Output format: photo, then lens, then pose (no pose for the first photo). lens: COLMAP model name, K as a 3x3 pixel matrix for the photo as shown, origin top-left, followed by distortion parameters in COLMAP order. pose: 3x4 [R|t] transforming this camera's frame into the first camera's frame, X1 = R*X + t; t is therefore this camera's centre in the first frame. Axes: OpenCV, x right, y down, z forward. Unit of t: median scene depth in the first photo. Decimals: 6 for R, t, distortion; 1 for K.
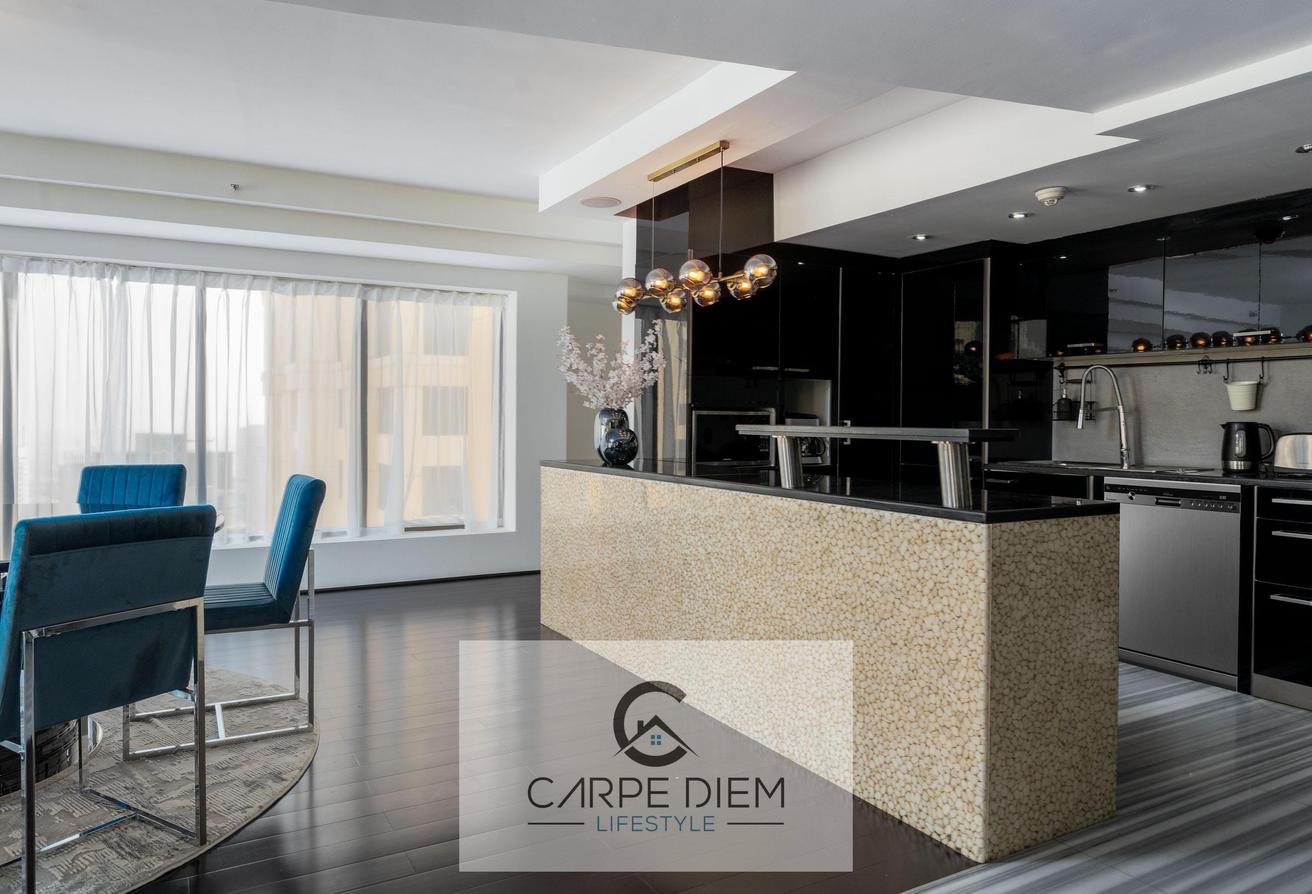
lens RADIAL K [[858.4, 0, 611.4], [0, 858.4, 429.8], [0, 0, 1]] dist [0.007216, 0.001983]
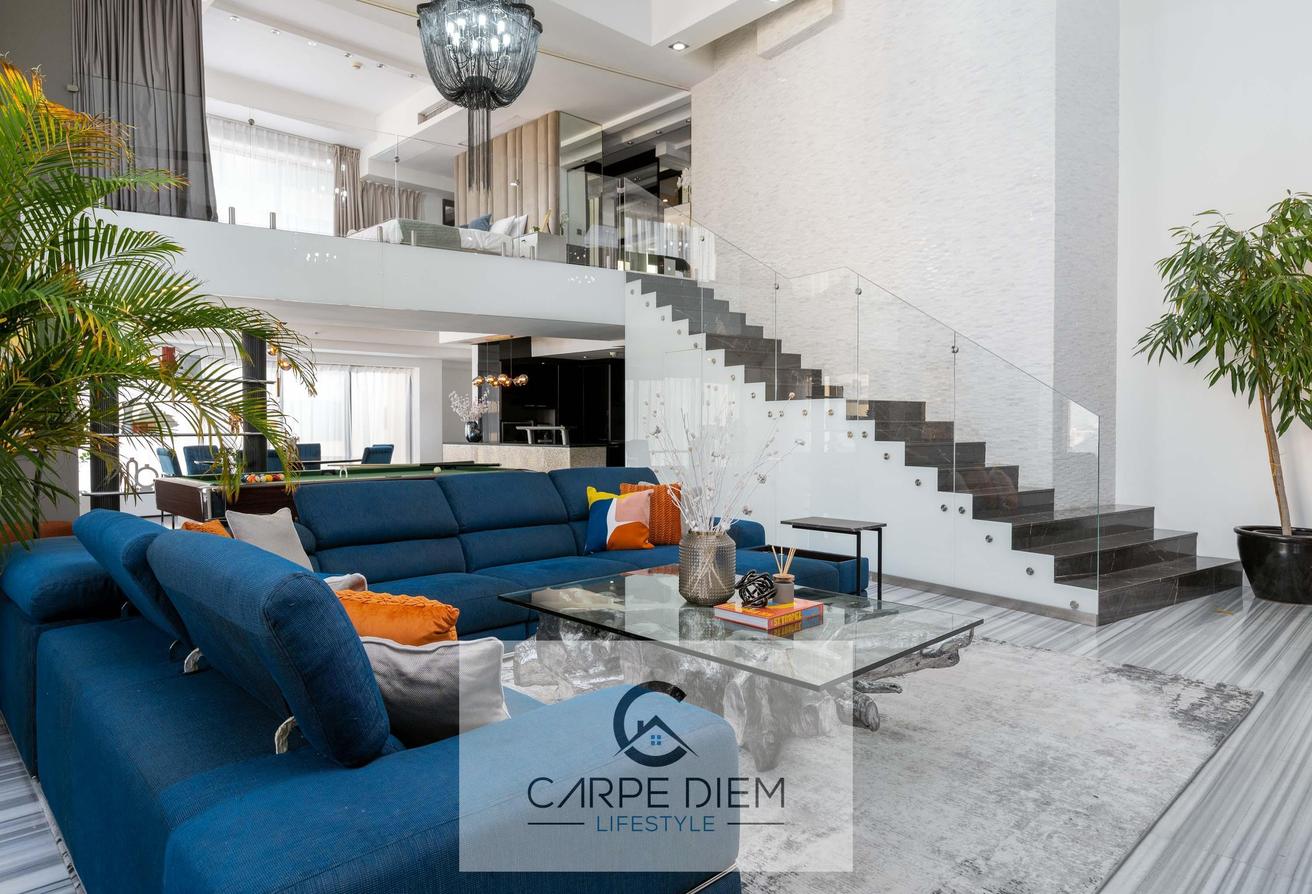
lens RADIAL K [[818.9, 0, 663.8], [0, 818.9, 418.5], [0, 0, 1]] dist [-0.001099, -0.001012]
pose [[0.952084, -0.010139, 0.305668, -0.241264], [0.015823, 0.999745, -0.016122, 0.018769], [-0.305427, 0.020186, 0.952002, -1.882513]]
